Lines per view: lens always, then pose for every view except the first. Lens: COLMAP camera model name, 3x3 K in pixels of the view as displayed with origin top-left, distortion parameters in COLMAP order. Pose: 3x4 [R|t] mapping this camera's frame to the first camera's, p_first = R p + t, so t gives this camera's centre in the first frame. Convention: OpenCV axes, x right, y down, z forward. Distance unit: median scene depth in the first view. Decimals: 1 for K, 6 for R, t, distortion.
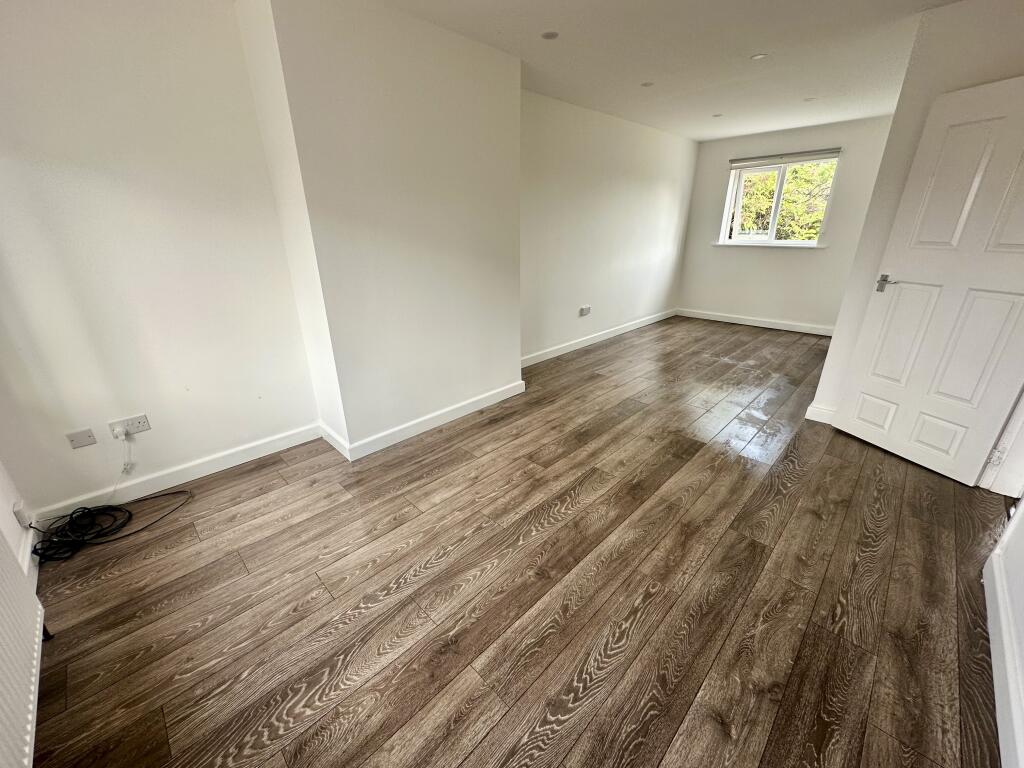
lens RADIAL K [[407.6, 0, 512.0], [0, 407.6, 384.0], [0, 0, 1]] dist [0.000092, -0.000009]
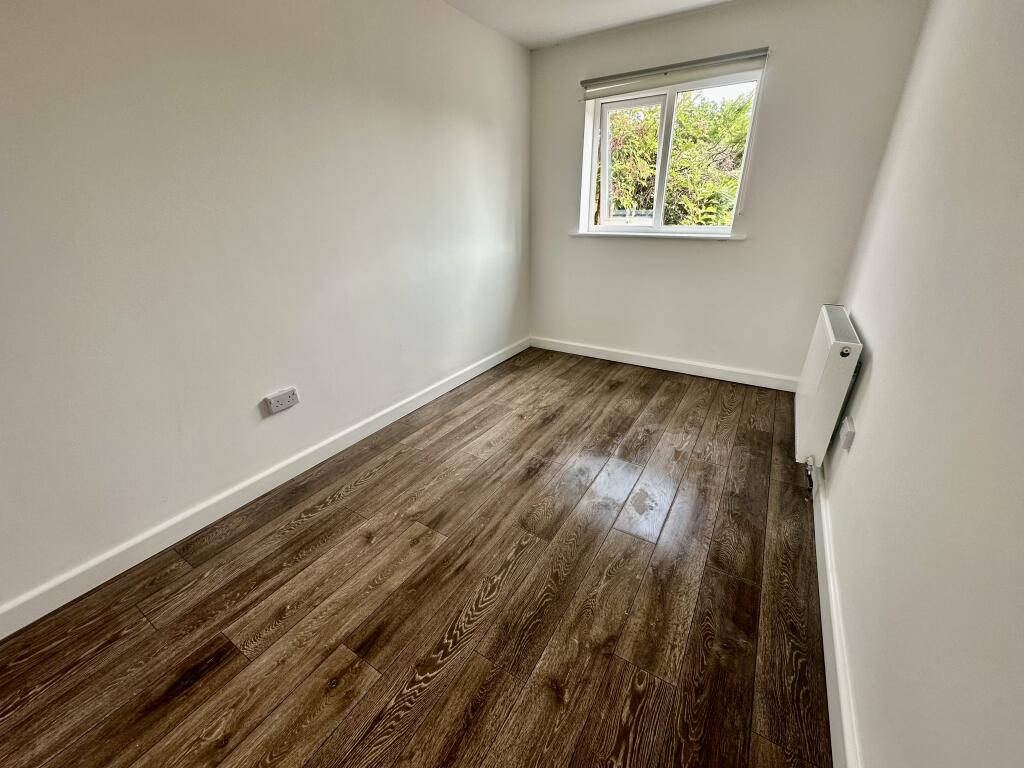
lens RADIAL K [[404.9, 0, 512.0], [0, 404.9, 384.0], [0, 0, 1]] dist [0.000564, 0.000136]
pose [[0.975416, -0.093813, 0.199404, 0.270669], [0.086456, 0.995225, 0.045308, -0.158478], [-0.202702, -0.026955, 0.978869, 0.431806]]
